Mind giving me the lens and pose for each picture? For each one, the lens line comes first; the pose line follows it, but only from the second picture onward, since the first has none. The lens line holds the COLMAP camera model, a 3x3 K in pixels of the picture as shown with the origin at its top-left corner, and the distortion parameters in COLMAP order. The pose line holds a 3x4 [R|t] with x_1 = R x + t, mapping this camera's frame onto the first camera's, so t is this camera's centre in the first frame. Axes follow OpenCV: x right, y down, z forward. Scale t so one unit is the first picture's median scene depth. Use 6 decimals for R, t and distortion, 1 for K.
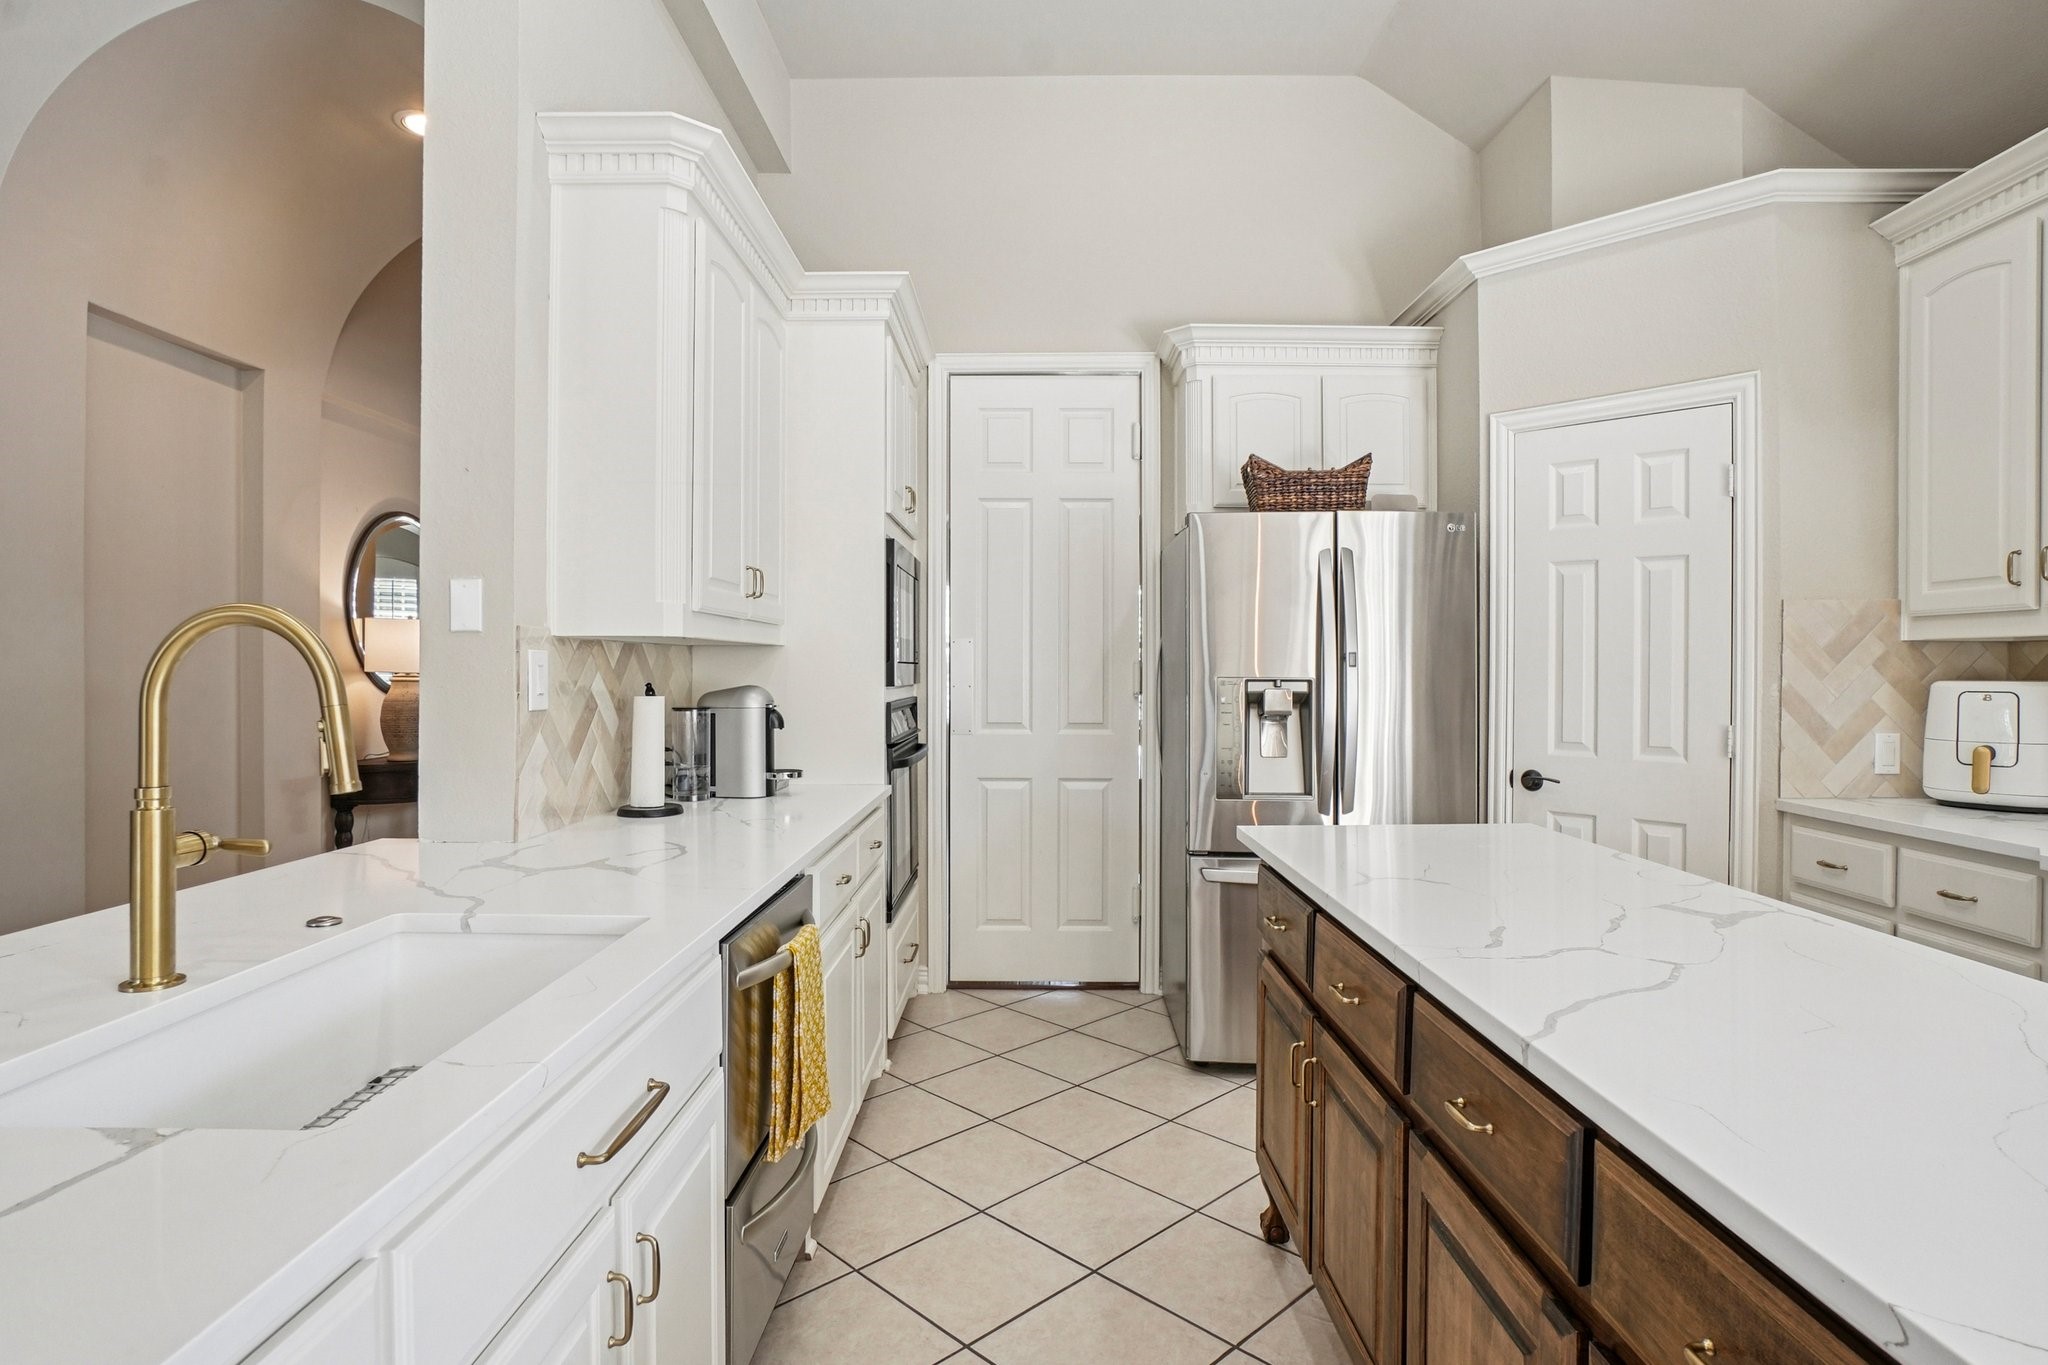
lens RADIAL K [[1066.2, 0, 1029.7], [0, 1066.2, 670.7], [0, 0, 1]] dist [-0.036172, 0.011227]
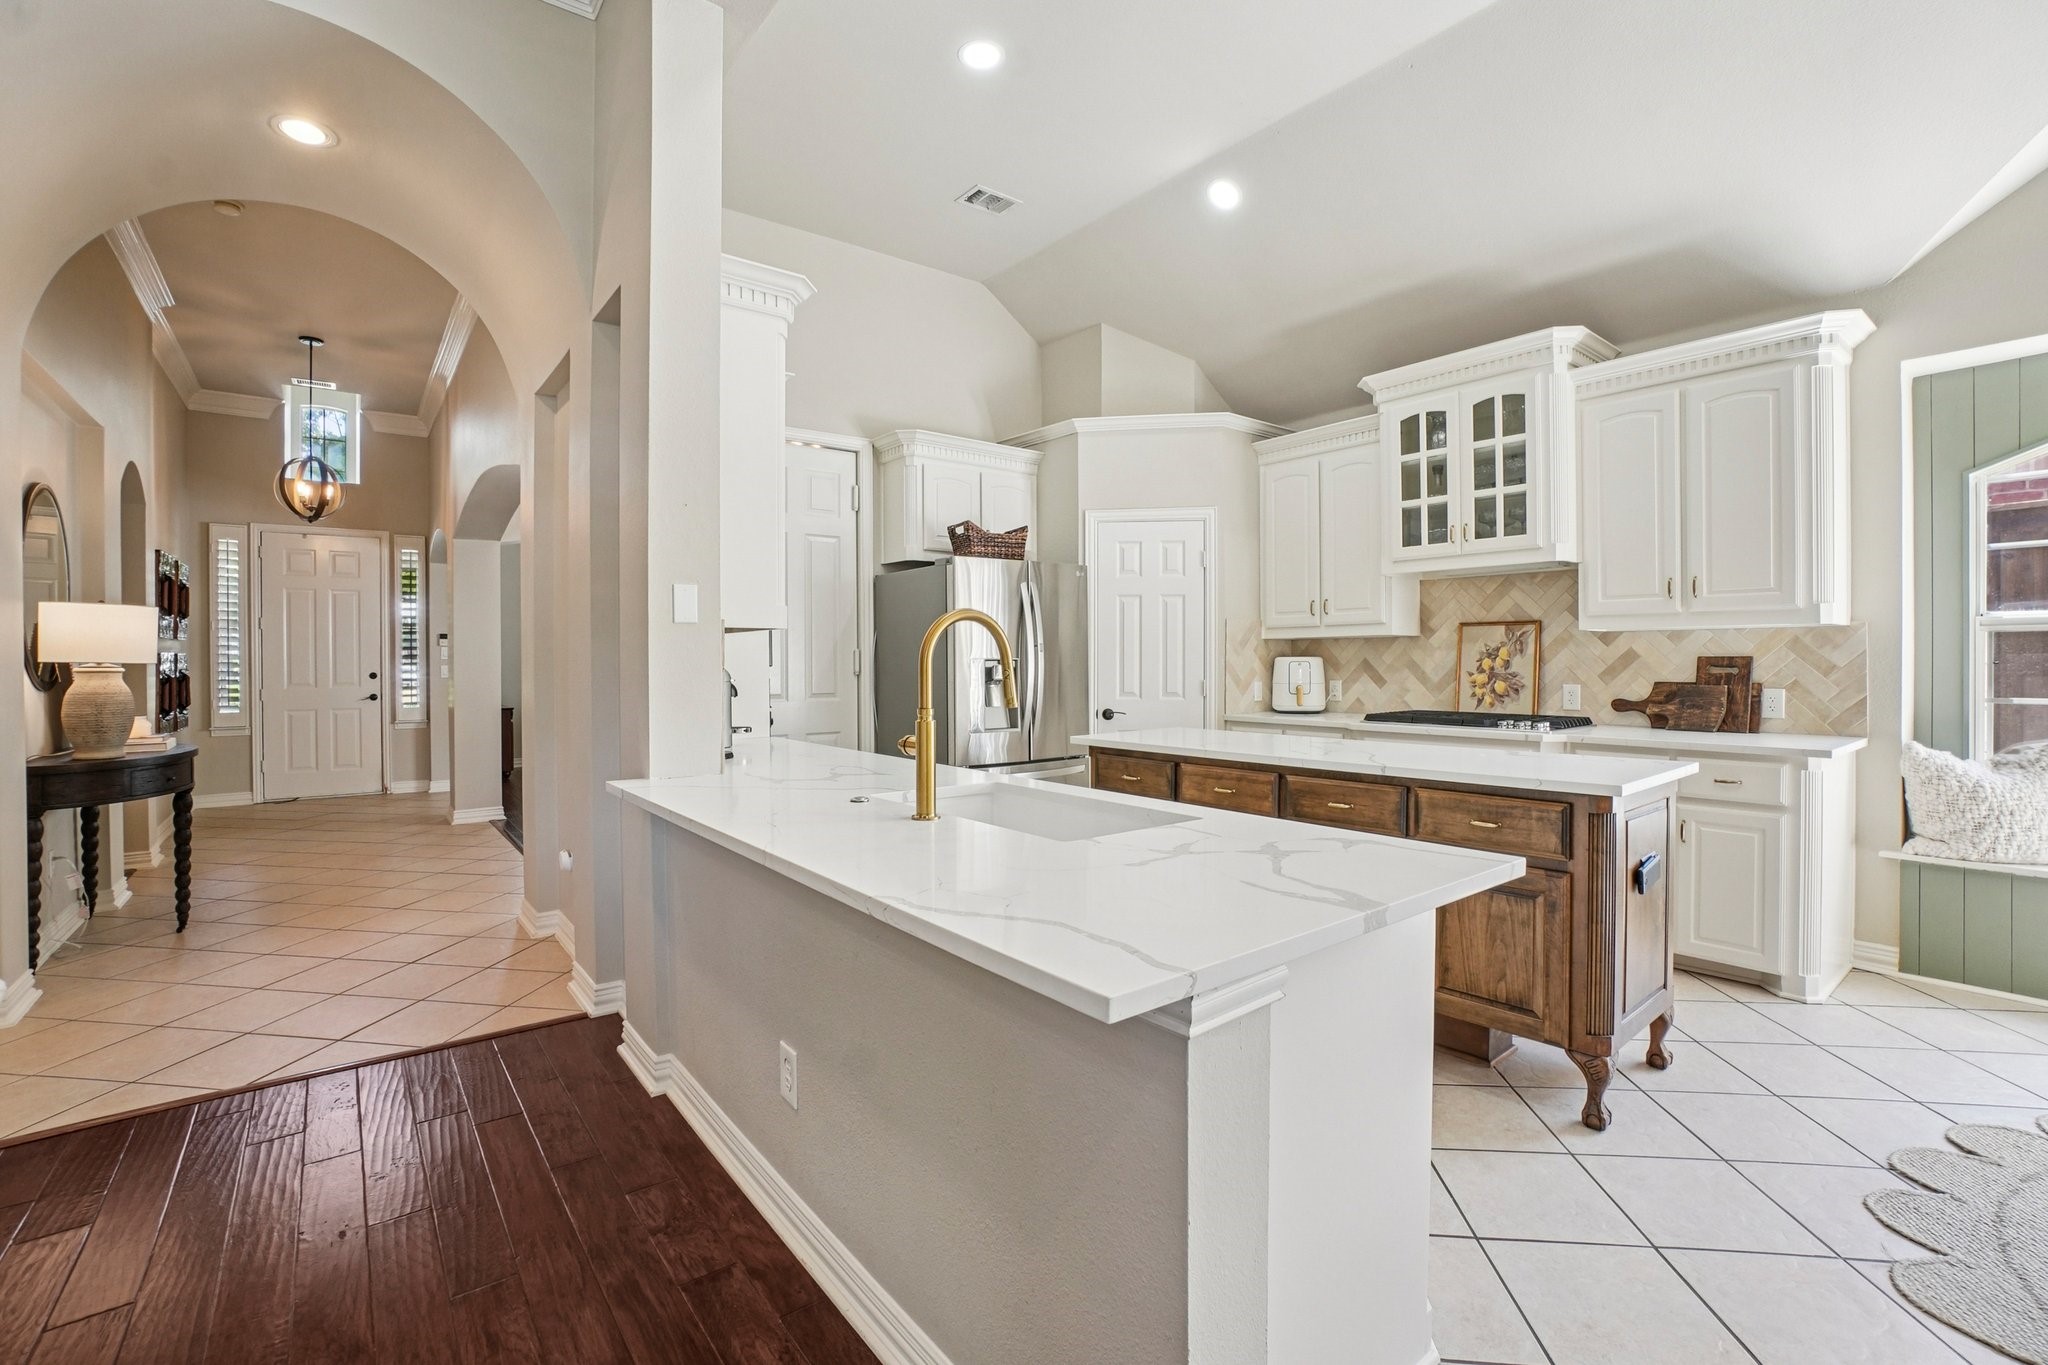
lens RADIAL K [[902.2, 0, 1007.4], [0, 902.2, 661.4], [0, 0, 1]] dist [-0.035682, 0.006500]
pose [[0.786935, -0.007227, 0.616993, -0.637507], [0.009382, 0.999956, -0.000253, 0.011364], [-0.616964, 0.005988, 0.786968, -0.118564]]
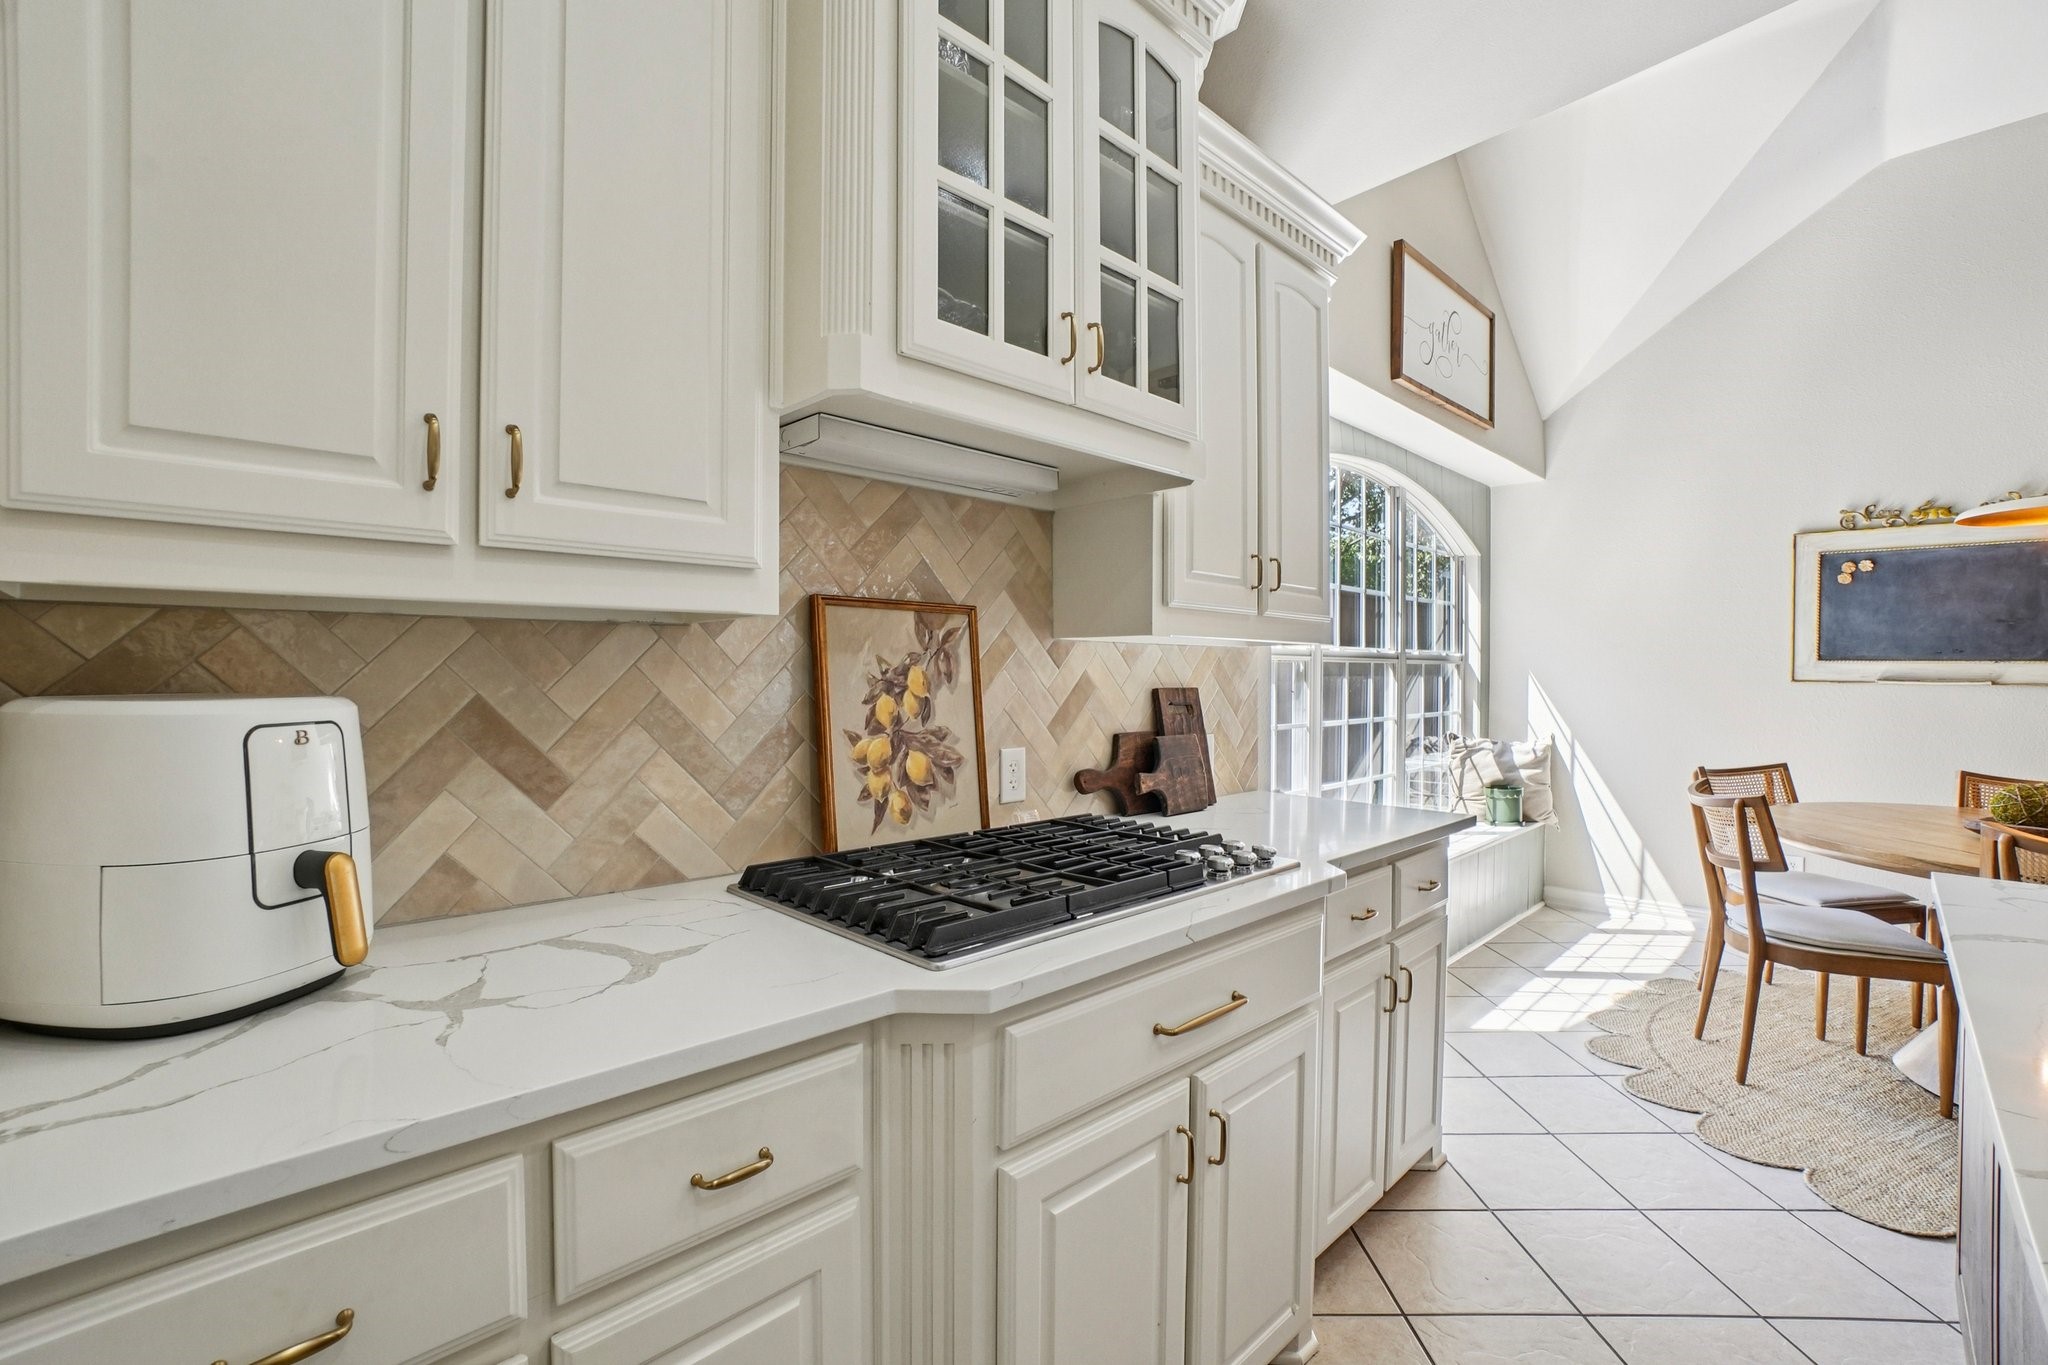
lens RADIAL K [[902.2, 0, 1007.4], [0, 902.2, 674.4], [0, 0, 1]] dist [-0.035682, 0.006500]
pose [[-0.714350, -0.008558, 0.699736, 0.382702], [-0.005170, 0.999962, 0.006953, -0.002876], [-0.699769, 0.001349, -0.714368, 0.848735]]
